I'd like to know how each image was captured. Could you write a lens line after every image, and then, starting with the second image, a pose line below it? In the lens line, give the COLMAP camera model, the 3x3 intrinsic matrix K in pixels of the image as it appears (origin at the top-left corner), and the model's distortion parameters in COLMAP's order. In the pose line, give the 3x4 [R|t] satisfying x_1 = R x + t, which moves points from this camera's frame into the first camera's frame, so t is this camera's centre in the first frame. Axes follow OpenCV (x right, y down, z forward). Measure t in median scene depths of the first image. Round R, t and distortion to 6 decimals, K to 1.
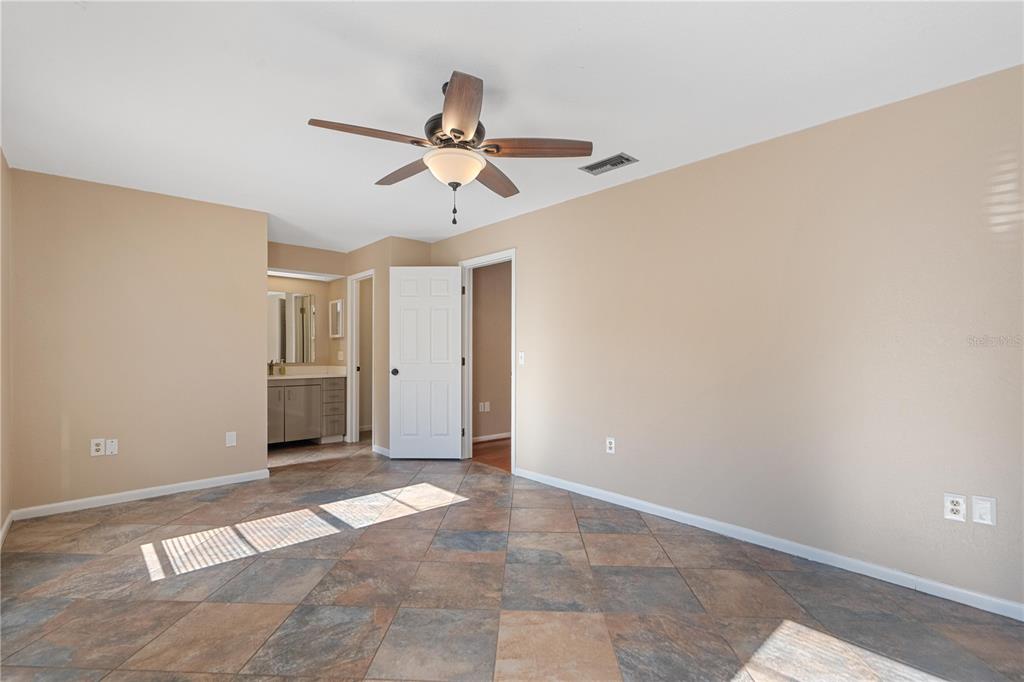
lens RADIAL K [[468.6, 0, 510.4], [0, 468.6, 349.5], [0, 0, 1]] dist [0.000651, 0.001027]
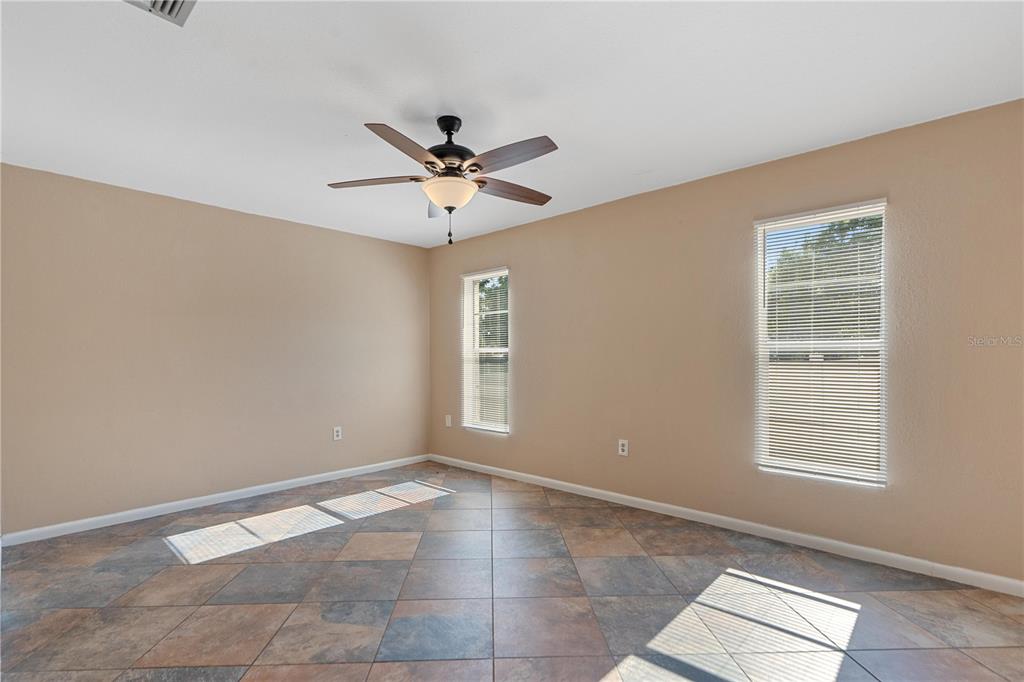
lens RADIAL K [[468.6, 0, 510.4], [0, 468.6, 349.5], [0, 0, 1]] dist [0.000651, 0.001027]
pose [[-0.996531, 0.002337, -0.083195, -0.112026], [0.004536, 0.999645, -0.026258, 0.006613], [0.083104, -0.026544, -0.996187, 1.408086]]
